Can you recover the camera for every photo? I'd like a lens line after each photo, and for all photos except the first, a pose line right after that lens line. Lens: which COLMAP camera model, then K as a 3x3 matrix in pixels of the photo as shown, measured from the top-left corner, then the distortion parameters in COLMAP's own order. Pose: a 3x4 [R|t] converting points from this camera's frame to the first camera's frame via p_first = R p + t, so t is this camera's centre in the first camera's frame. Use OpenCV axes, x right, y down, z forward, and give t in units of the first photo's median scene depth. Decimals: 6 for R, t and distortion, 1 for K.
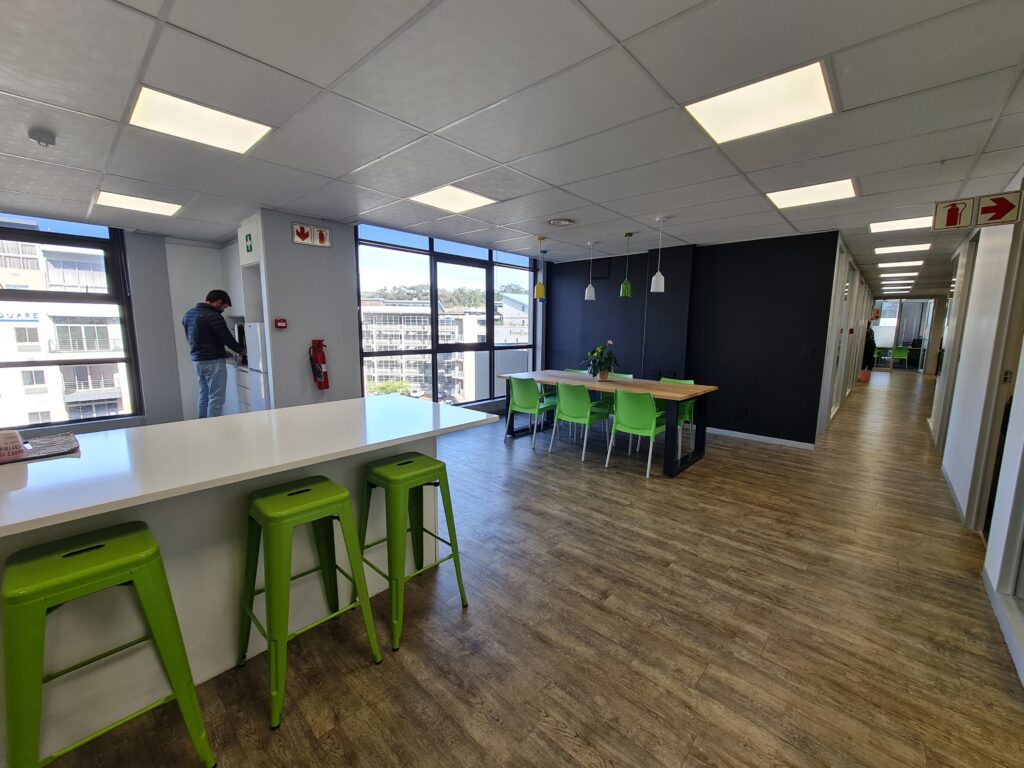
lens RADIAL K [[414.9, 0, 511.1], [0, 414.9, 379.1], [0, 0, 1]] dist [-0.002979, -0.000161]
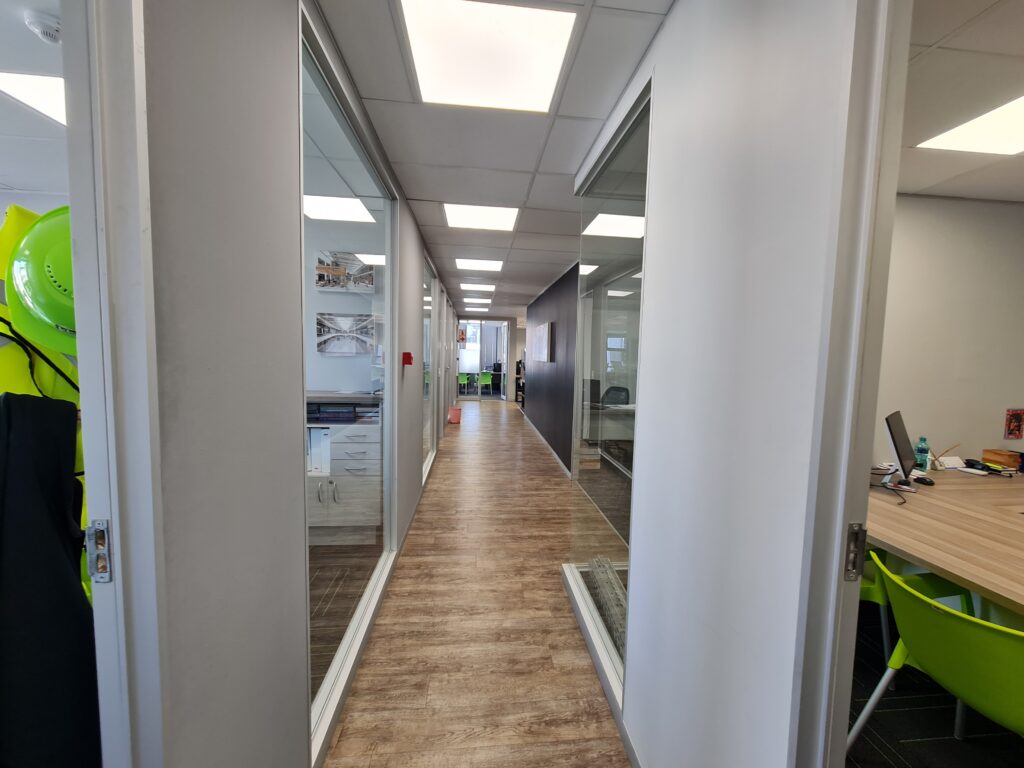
lens RADIAL K [[414.9, 0, 512.7], [0, 414.9, 381.4], [0, 0, 1]] dist [-0.002979, -0.000161]
pose [[0.674524, -0.054868, 0.736212, 0.327203], [0.085144, 0.996362, -0.003754, -0.053680], [-0.733327, 0.065216, 0.676741, 0.360326]]
